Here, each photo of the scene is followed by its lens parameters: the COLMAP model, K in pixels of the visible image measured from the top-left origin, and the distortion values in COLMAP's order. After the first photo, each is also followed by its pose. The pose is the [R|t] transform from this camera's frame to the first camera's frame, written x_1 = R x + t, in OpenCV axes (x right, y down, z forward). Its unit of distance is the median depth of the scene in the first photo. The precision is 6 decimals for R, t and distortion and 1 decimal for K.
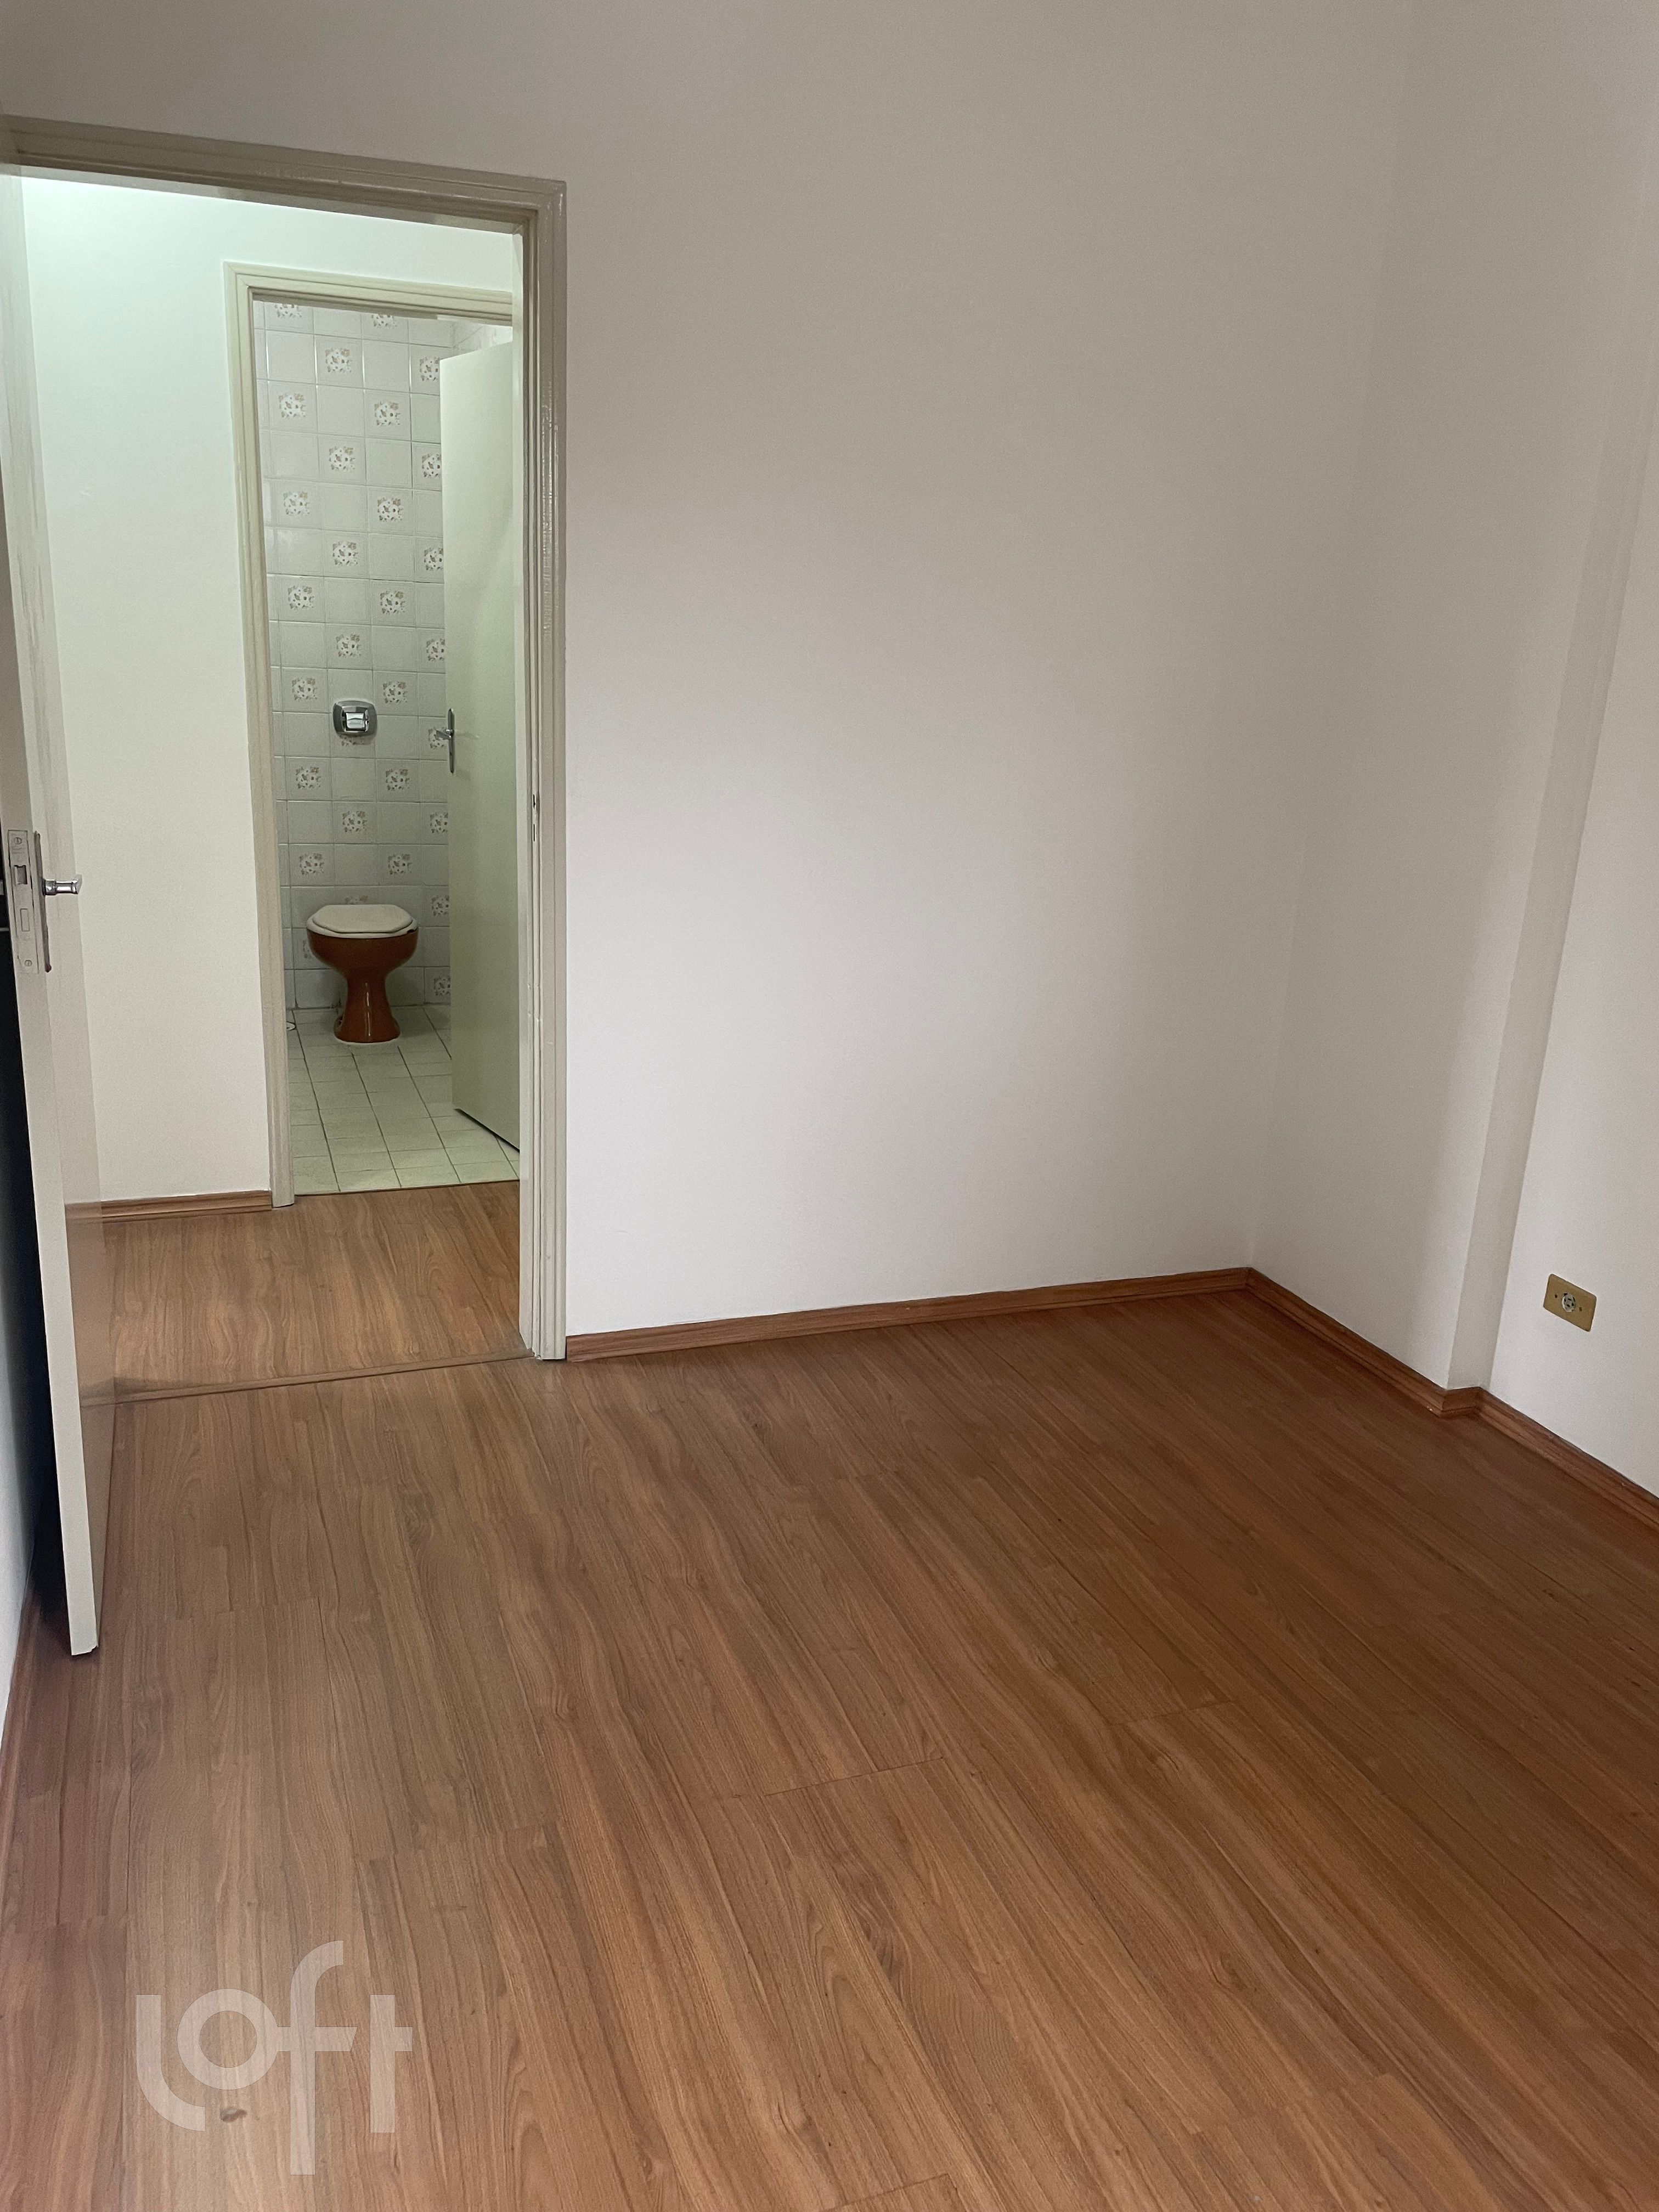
lens RADIAL K [[1671.1, 0, 850.6], [0, 1671.1, 1075.7], [0, 0, 1]] dist [0.104763, -0.138499]
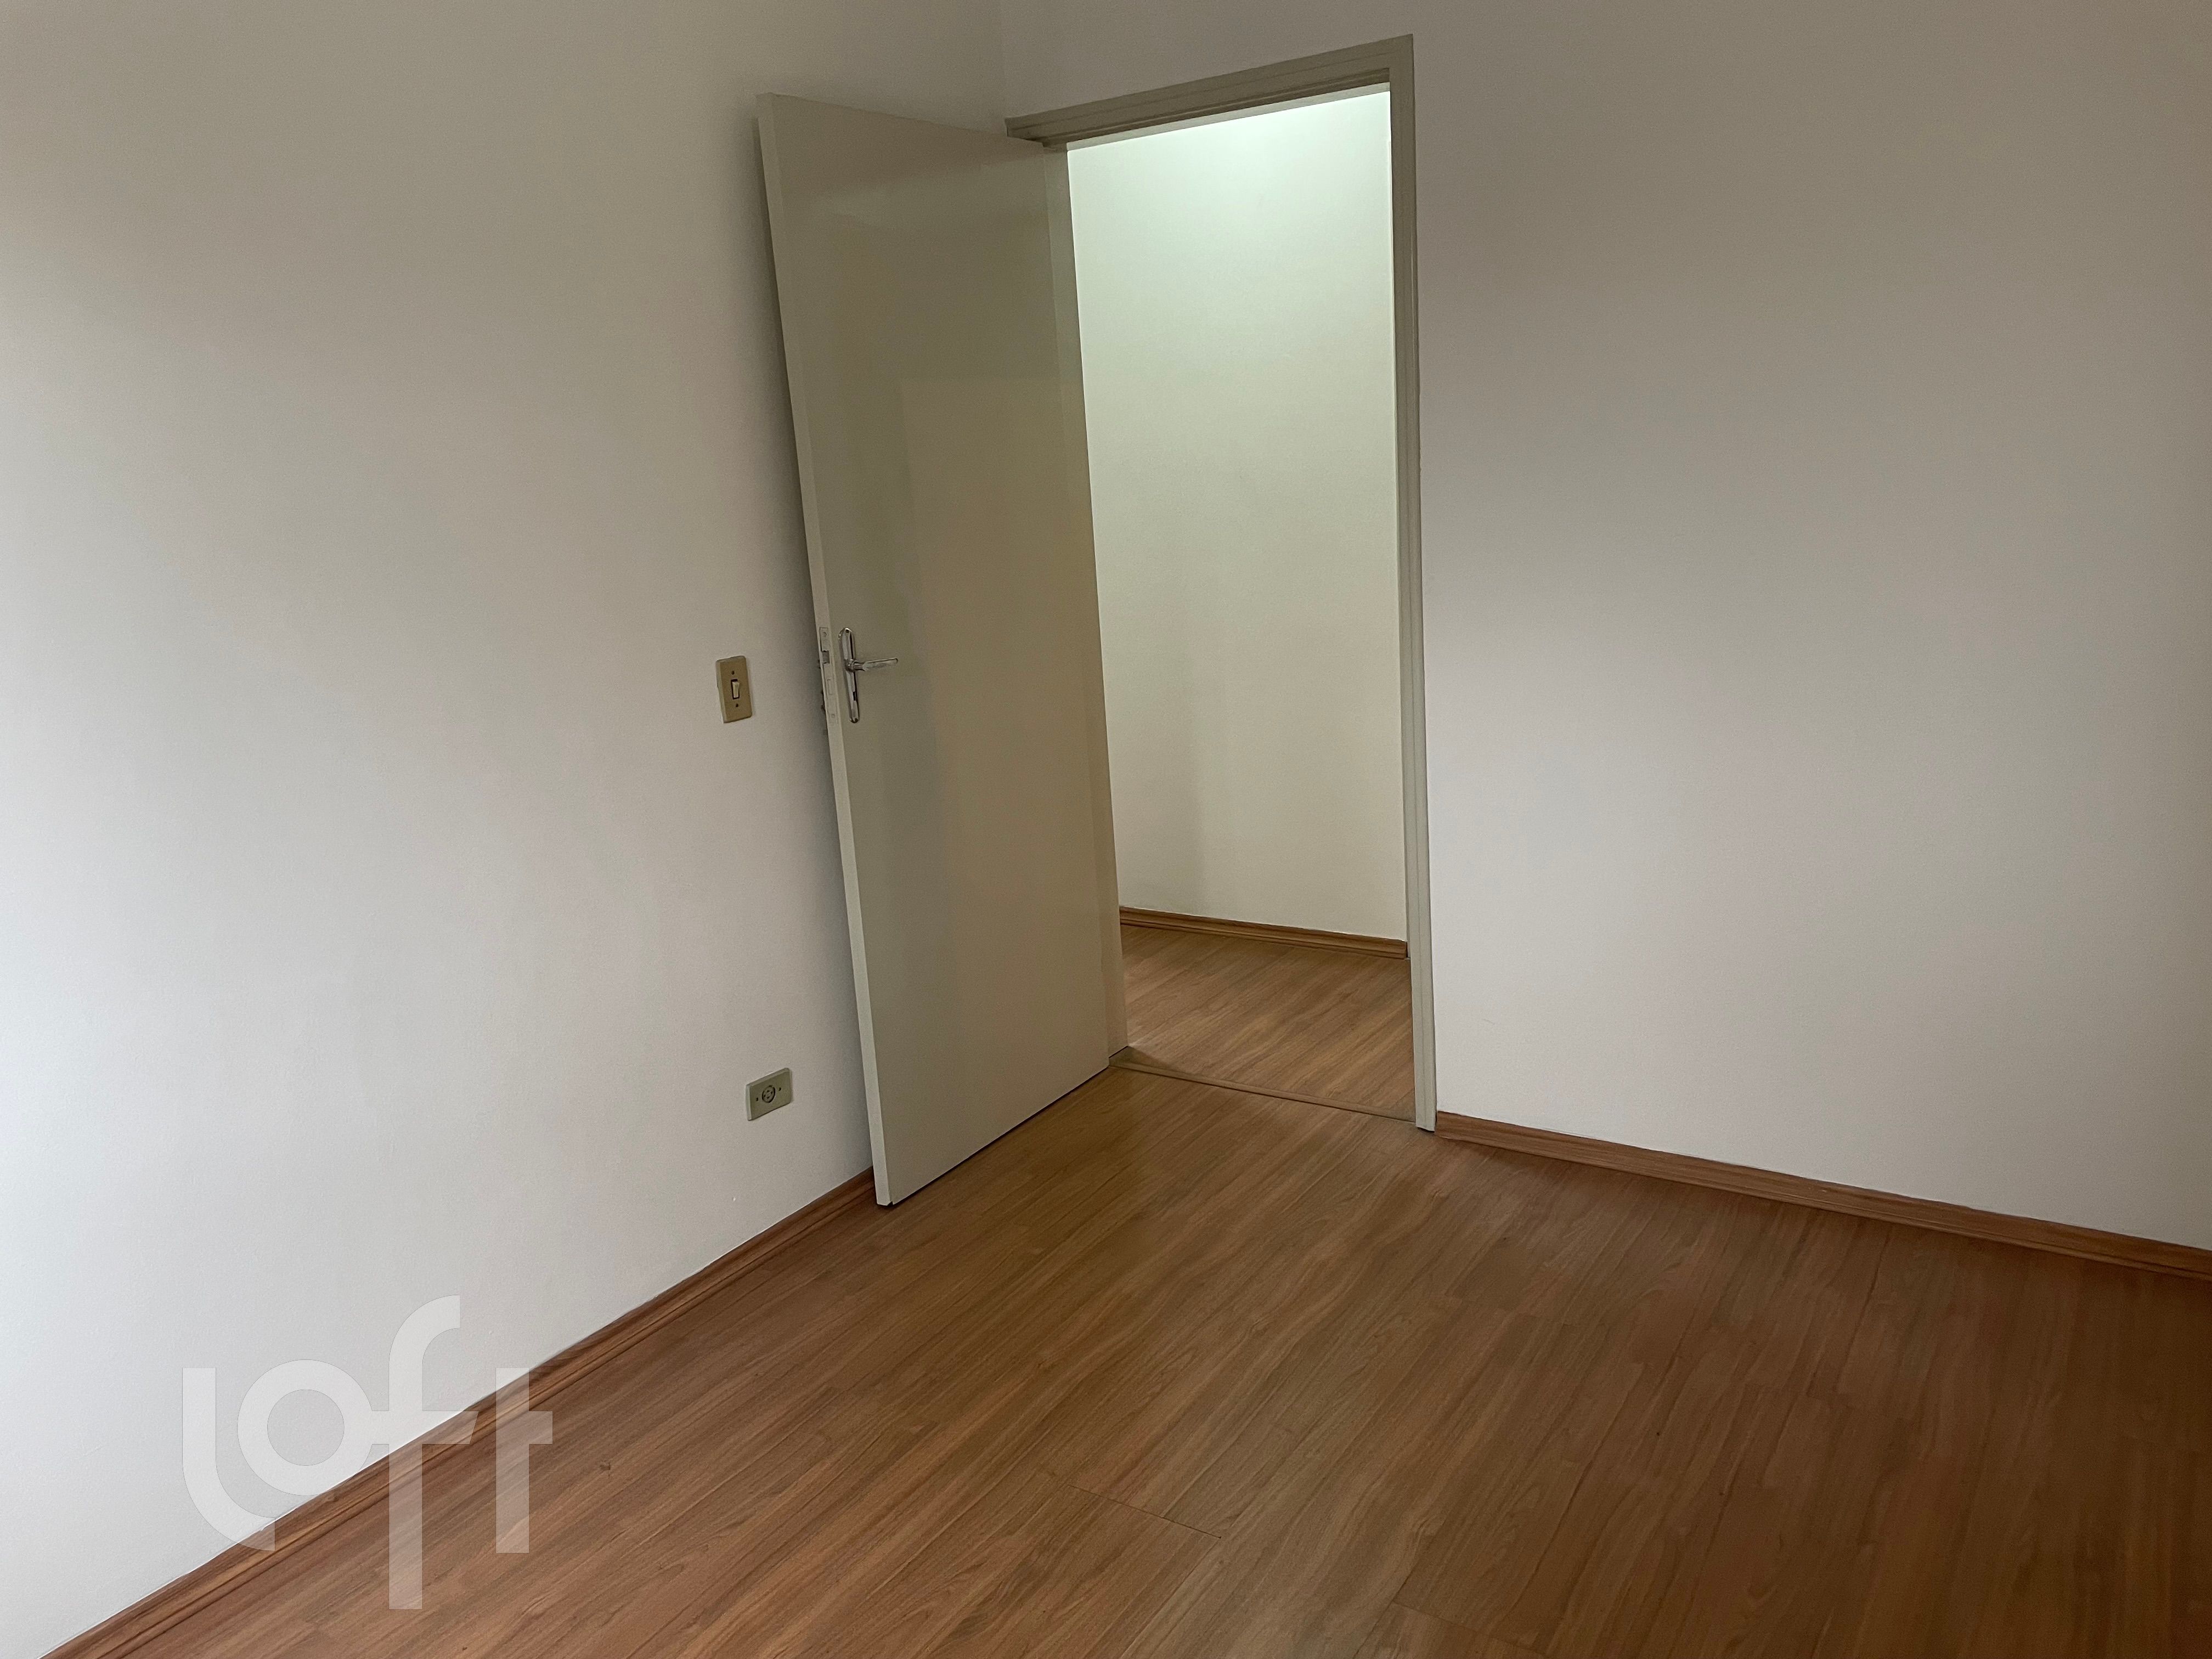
lens RADIAL K [[1692.6, 0, 1104.6], [0, 1692.6, 804.2], [0, 0, 1]] dist [0.103892, -0.153254]
pose [[0.586705, 0.093743, -0.804357, 0.594051], [-0.120300, 0.992345, 0.027905, -0.040248], [0.800816, 0.080392, 0.593491, 0.221605]]
